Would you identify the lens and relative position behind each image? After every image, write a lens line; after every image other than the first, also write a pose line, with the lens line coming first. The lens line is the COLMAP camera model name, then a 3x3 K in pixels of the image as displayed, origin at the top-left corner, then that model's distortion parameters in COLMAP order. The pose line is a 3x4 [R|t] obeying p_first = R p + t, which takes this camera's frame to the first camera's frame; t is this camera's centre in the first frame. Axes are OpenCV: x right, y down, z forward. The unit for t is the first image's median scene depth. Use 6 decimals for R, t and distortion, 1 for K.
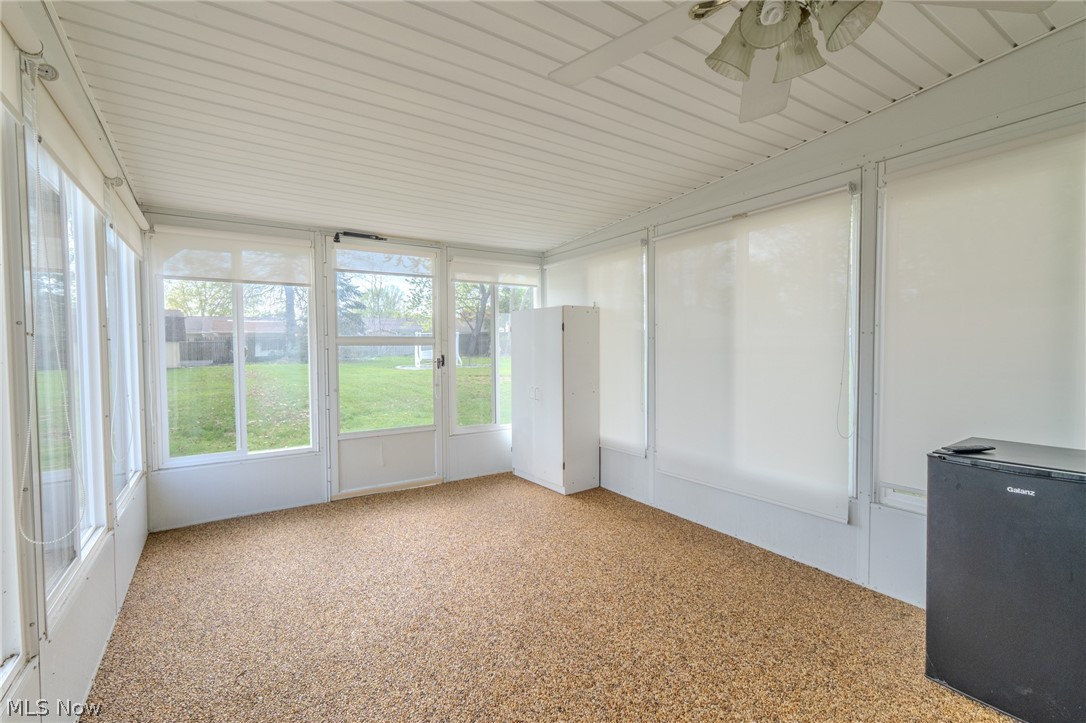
lens RADIAL K [[484.4, 0, 543.0], [0, 484.4, 361.5], [0, 0, 1]] dist [0.000205, 0.000012]
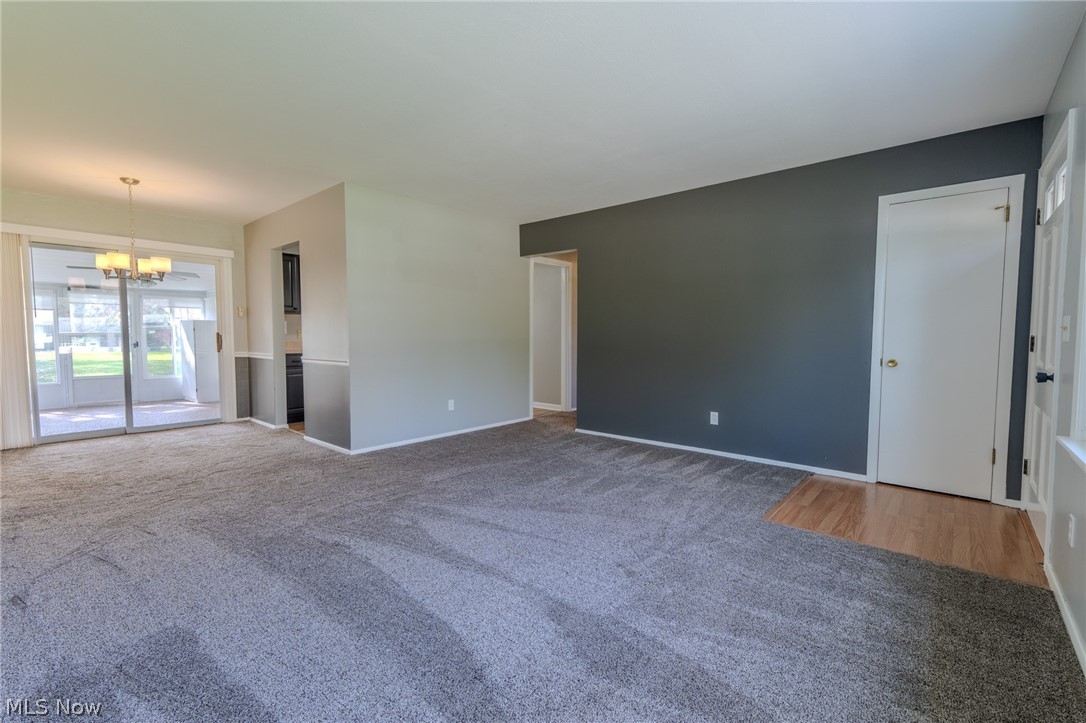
lens RADIAL K [[466.3, 0, 543.0], [0, 466.3, 361.5], [0, 0, 1]] dist [0.001036, 0.000076]
pose [[0.963639, -0.004092, 0.267176, 1.079928], [-0.001834, 0.999758, 0.021928, 0.029322], [-0.267201, -0.021621, 0.963398, -1.630735]]
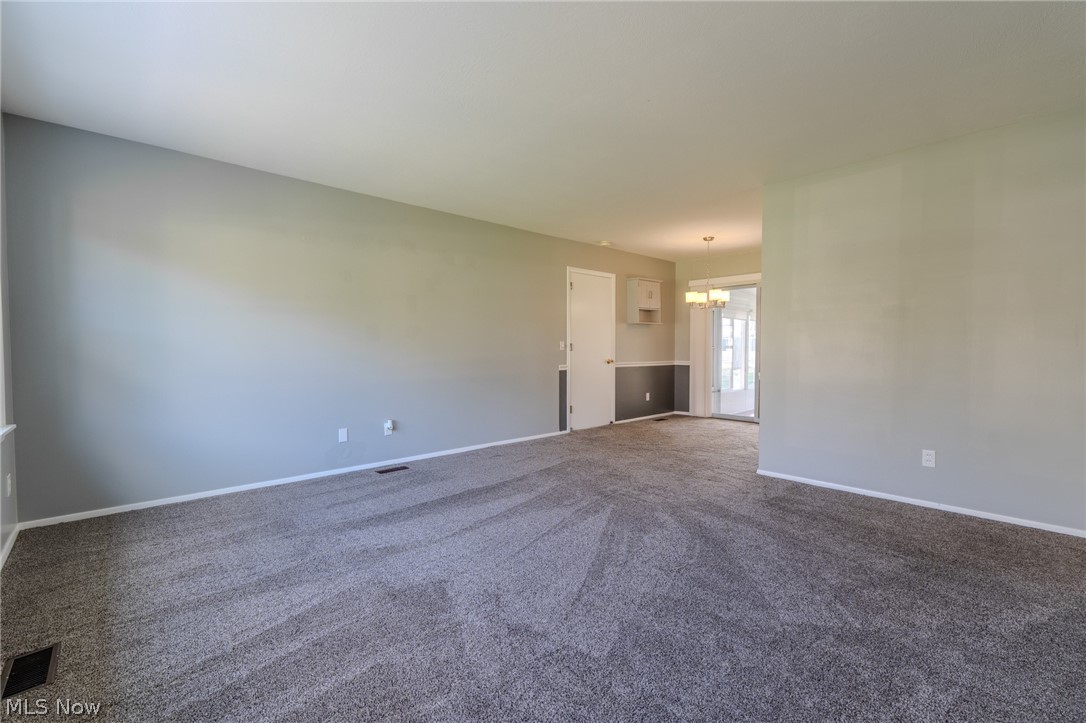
lens RADIAL K [[466.3, 0, 543.0], [0, 466.3, 361.5], [0, 0, 1]] dist [0.001036, 0.000076]
pose [[0.165309, 0.032146, -0.985718, 2.730062], [-0.032607, 0.999100, 0.027114, -0.005716], [0.985703, 0.027660, 0.166208, -0.519919]]
